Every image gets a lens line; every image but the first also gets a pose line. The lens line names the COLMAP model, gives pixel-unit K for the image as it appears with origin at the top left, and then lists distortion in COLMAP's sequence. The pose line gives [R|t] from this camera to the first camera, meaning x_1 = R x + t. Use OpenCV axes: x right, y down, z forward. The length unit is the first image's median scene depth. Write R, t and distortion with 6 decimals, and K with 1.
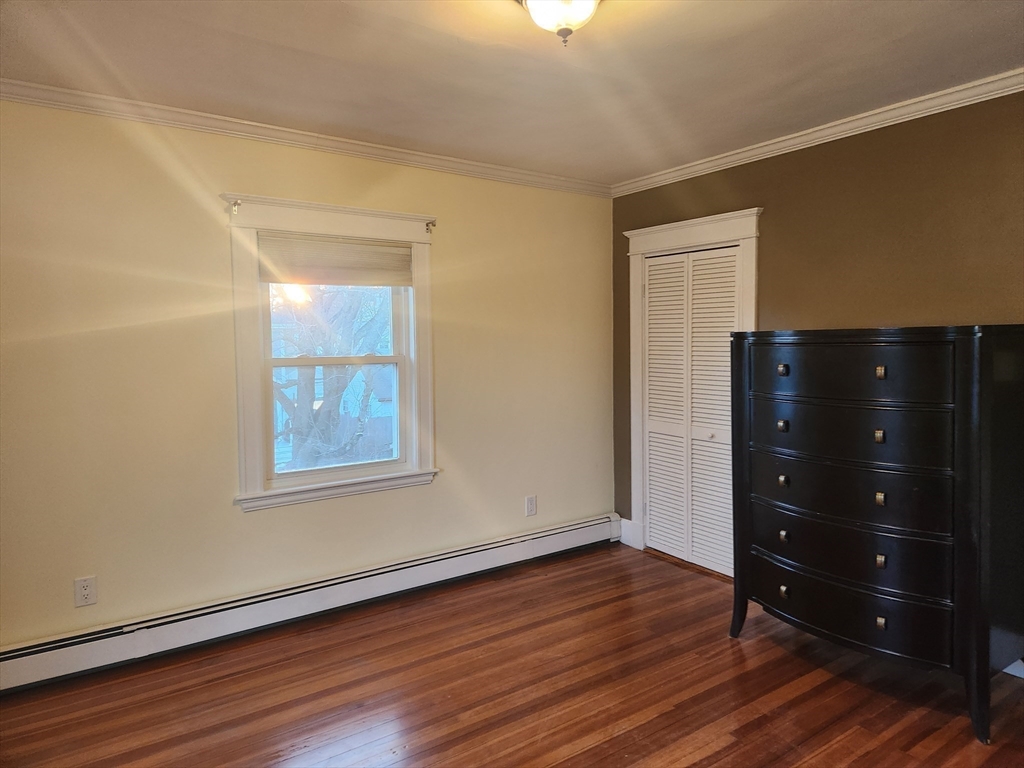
lens RADIAL K [[688.9, 0, 512.0], [0, 688.9, 384.0], [0, 0, 1]] dist [0.066505, -0.004536]
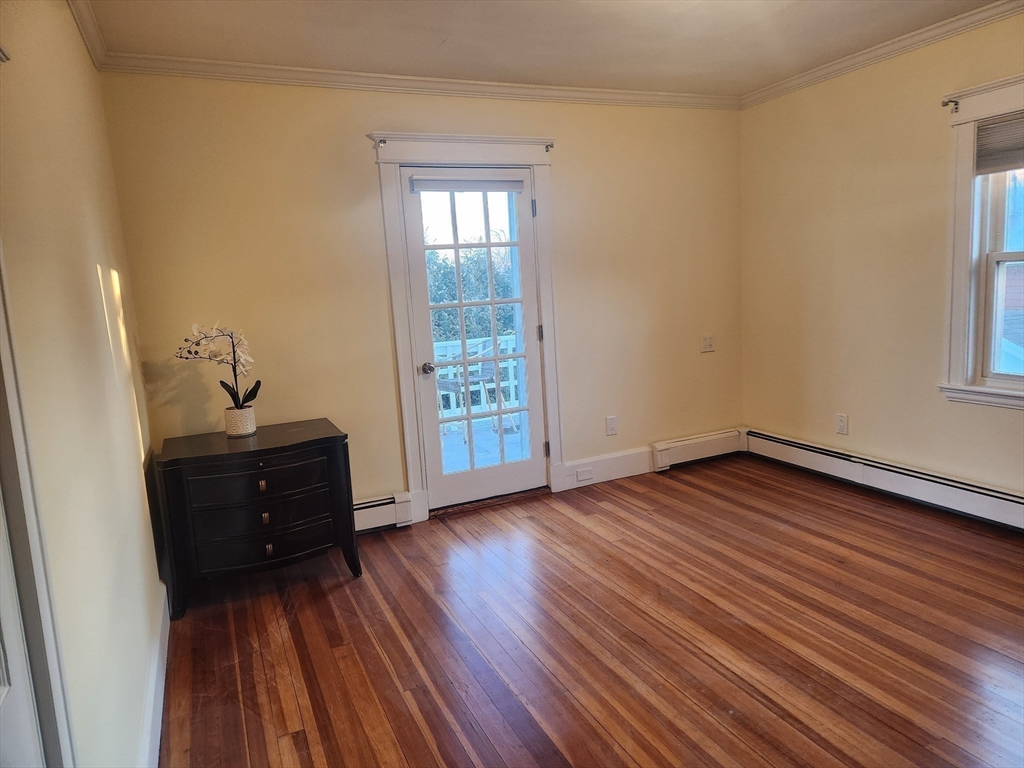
lens RADIAL K [[688.9, 0, 512.0], [0, 688.9, 384.0], [0, 0, 1]] dist [0.066505, -0.004536]
pose [[-0.190192, 0.173180, -0.966352, 0.867334], [0.009719, 0.984602, 0.174538, -0.040865], [0.981699, 0.023804, -0.188946, 0.600472]]
